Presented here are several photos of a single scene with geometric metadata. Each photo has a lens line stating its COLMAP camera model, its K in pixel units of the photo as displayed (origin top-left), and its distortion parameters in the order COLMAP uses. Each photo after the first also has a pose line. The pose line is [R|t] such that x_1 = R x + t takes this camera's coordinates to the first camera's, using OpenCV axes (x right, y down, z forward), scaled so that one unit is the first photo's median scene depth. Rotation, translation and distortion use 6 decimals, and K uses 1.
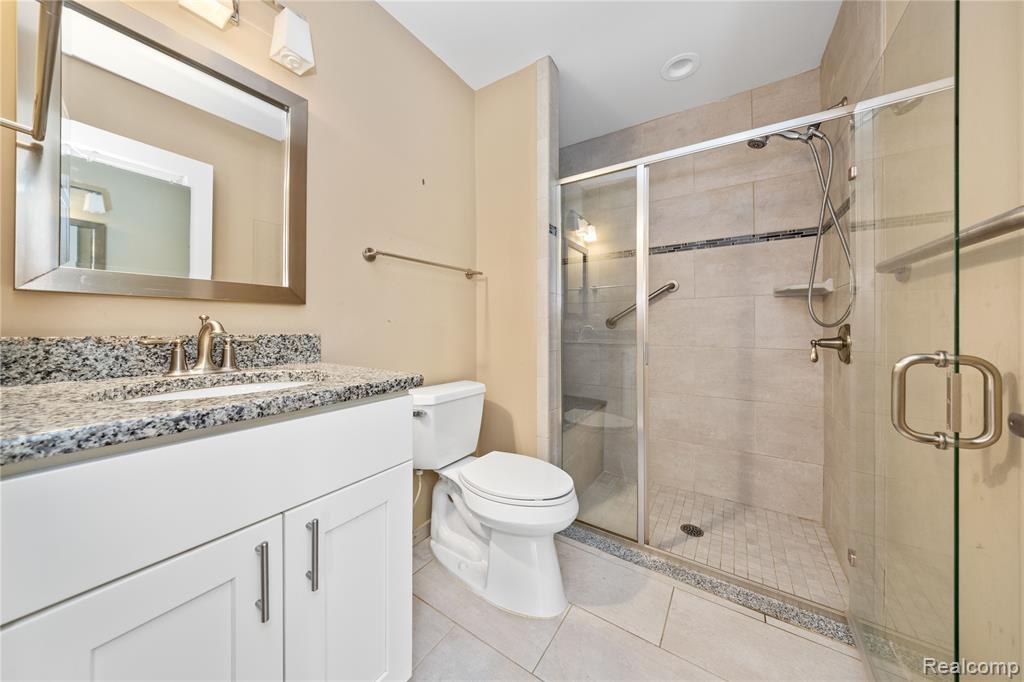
lens RADIAL K [[331.3, 0, 512.0], [0, 331.3, 323.7], [0, 0, 1]] dist [0.002033, 0.000014]
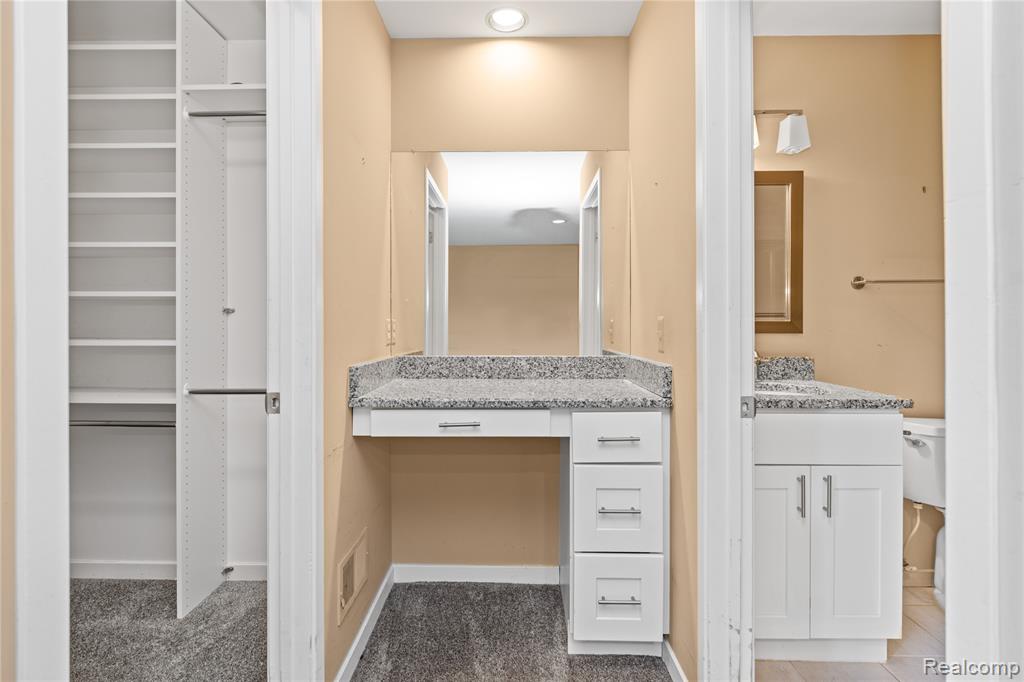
lens RADIAL K [[486.9, 0, 514.4], [0, 486.9, 323.2], [0, 0, 1]] dist [-0.006155, -0.001301]
pose [[0.540880, -0.003193, -0.841094, 0.400170], [0.003601, 0.999992, -0.001480, -0.117409], [0.841092, -0.002229, 0.540887, -1.092531]]
